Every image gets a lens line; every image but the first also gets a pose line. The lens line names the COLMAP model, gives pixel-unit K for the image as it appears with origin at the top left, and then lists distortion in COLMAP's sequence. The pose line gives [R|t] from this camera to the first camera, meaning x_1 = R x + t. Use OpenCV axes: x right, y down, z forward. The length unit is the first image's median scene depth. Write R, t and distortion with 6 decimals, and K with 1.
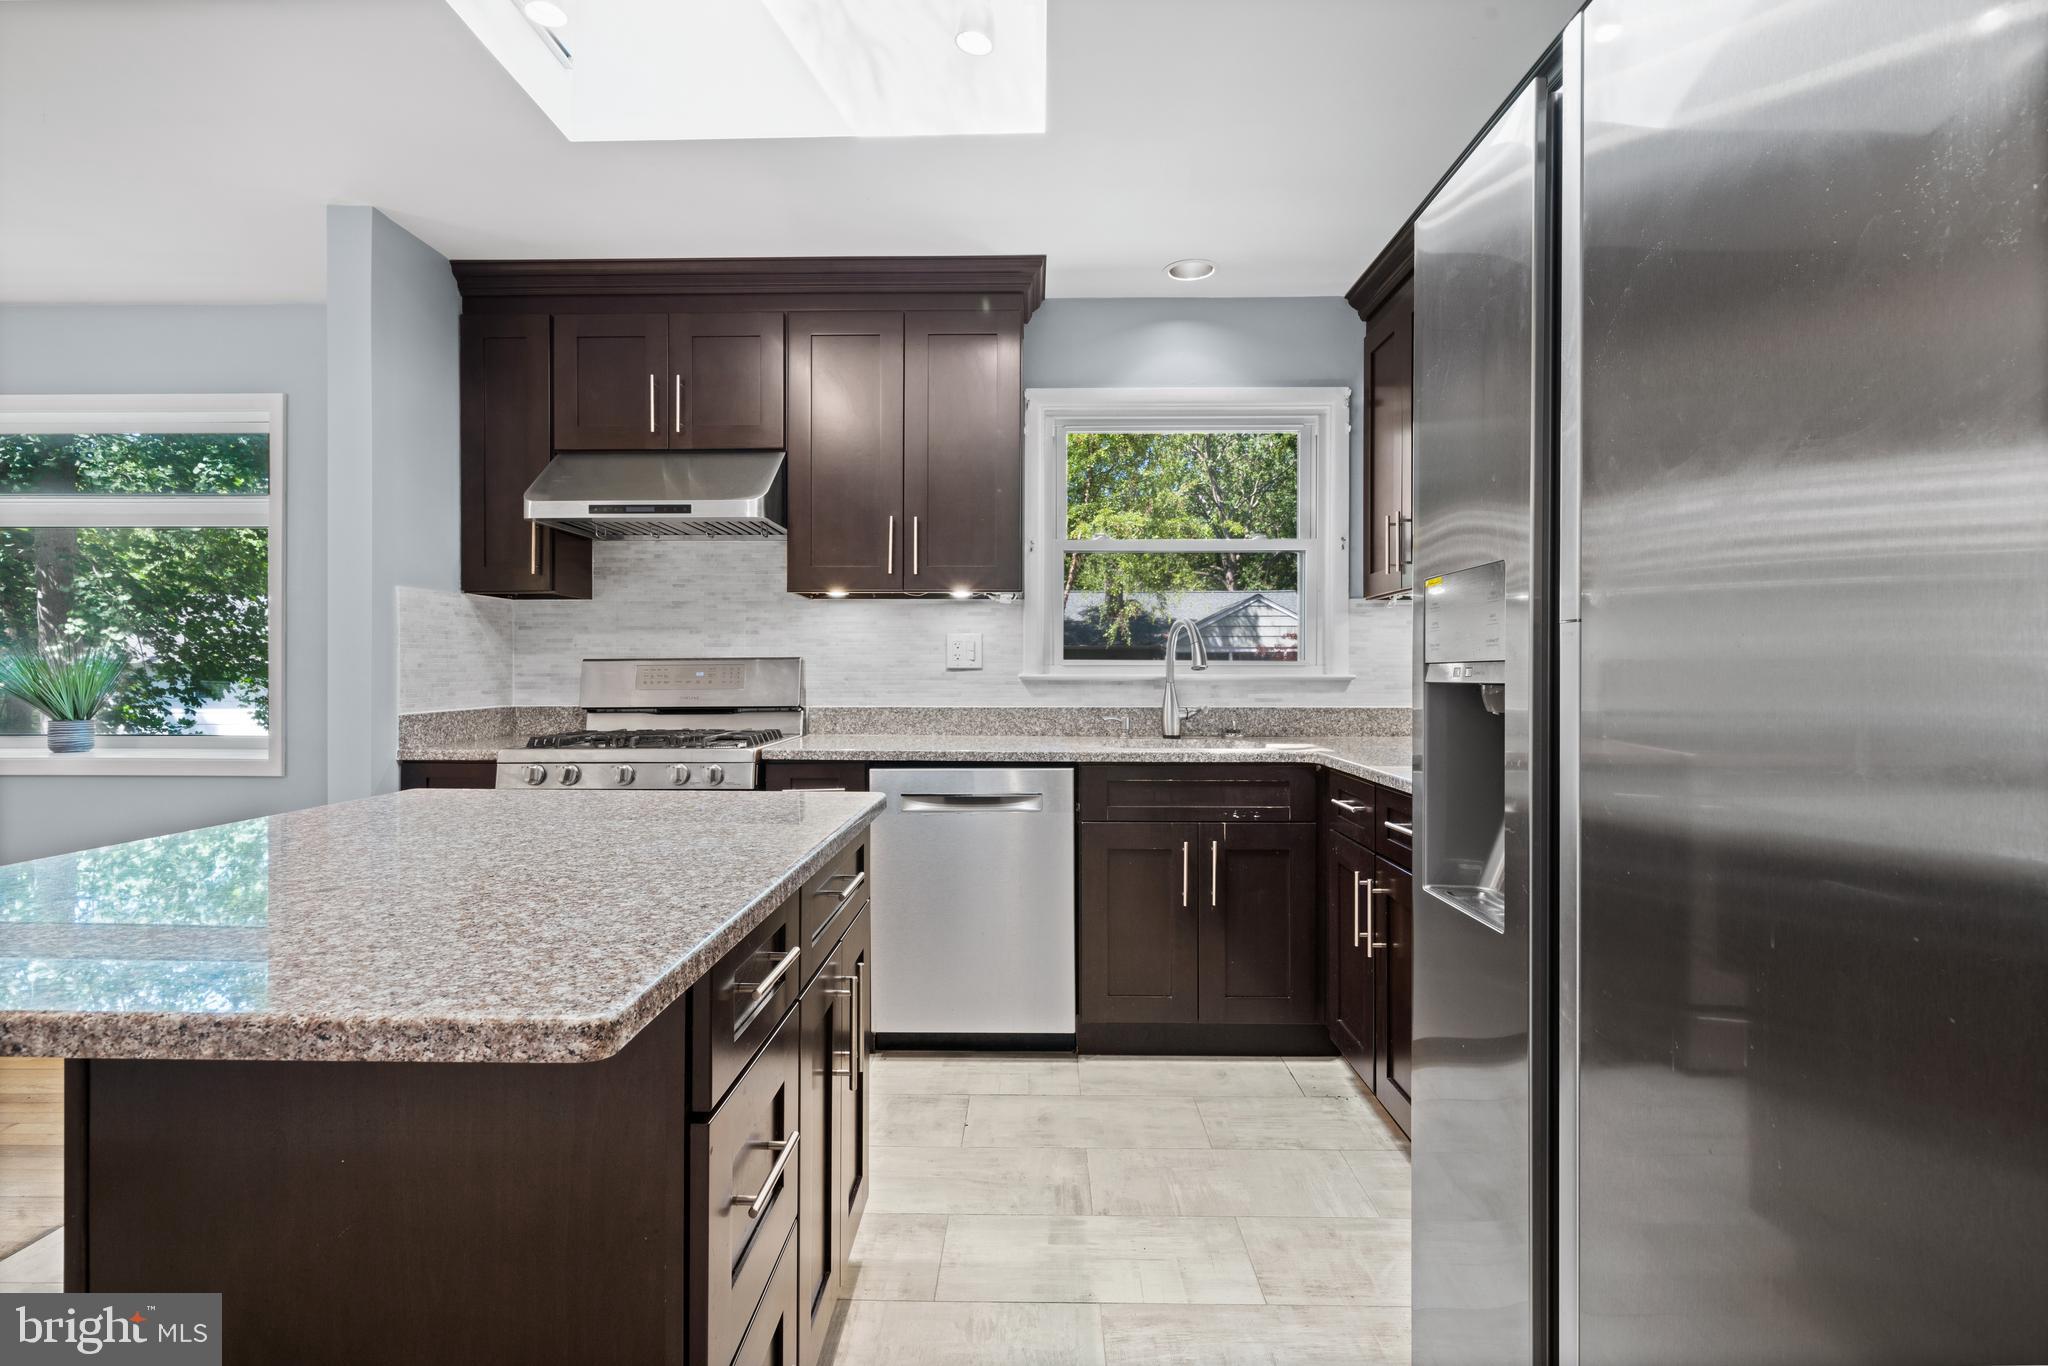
lens RADIAL K [[1008.6, 0, 1027.8], [0, 1008.6, 679.1], [0, 0, 1]] dist [0.000809, -0.001338]
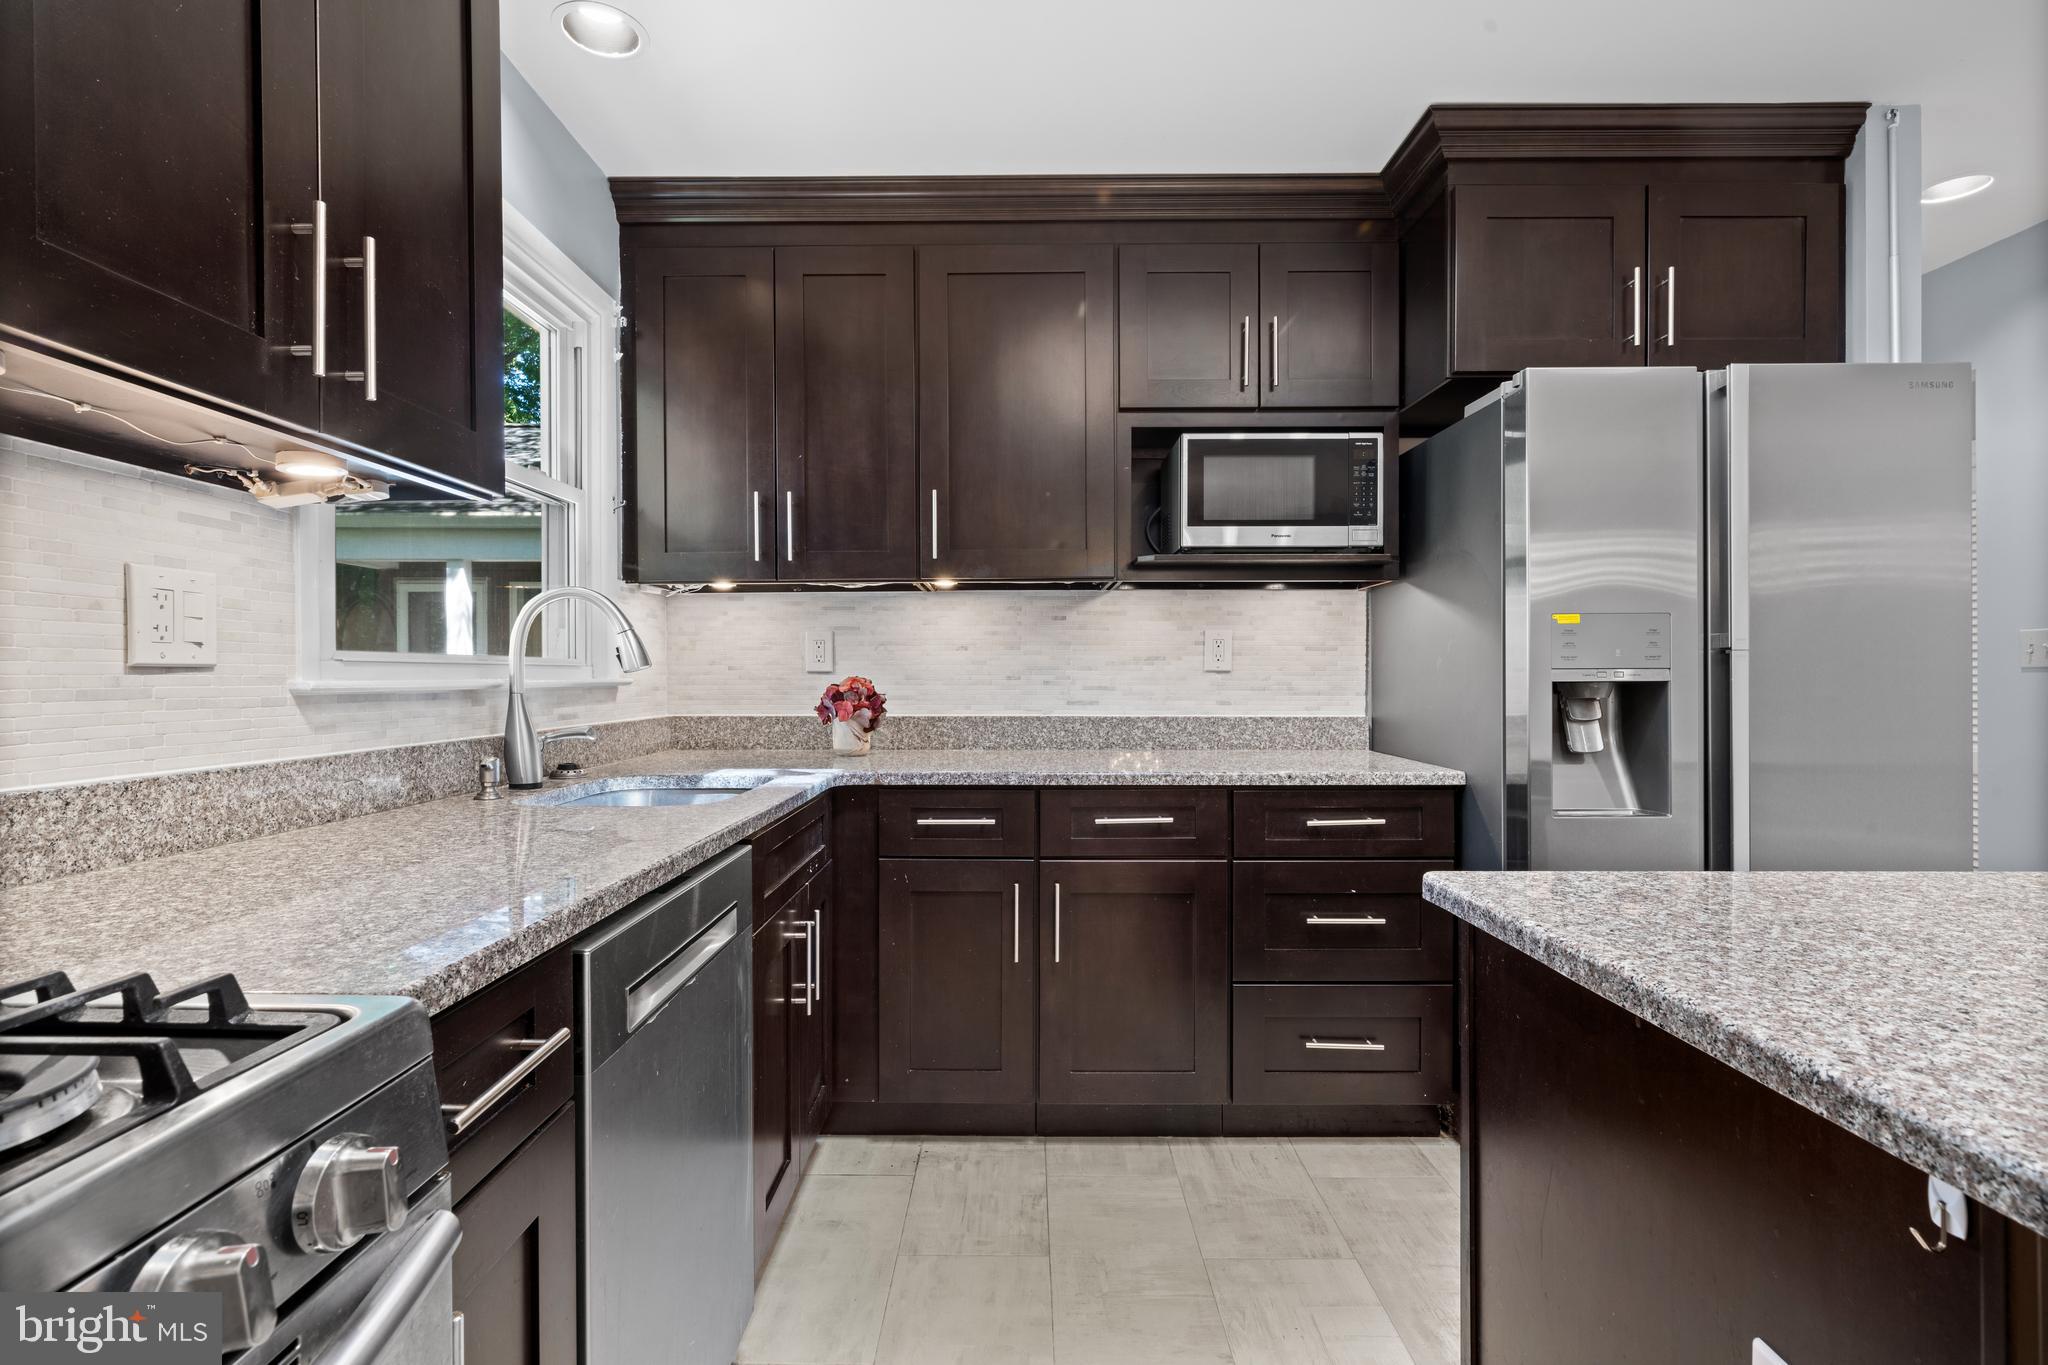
lens RADIAL K [[992.0, 0, 1002.9], [0, 992.0, 683.8], [0, 0, 1]] dist [-0.005763, -0.000173]
pose [[0.005524, -0.006741, 0.999962, -0.422350], [0.007895, 0.999946, 0.006697, -0.004165], [-0.999954, 0.007858, 0.005577, 0.699231]]
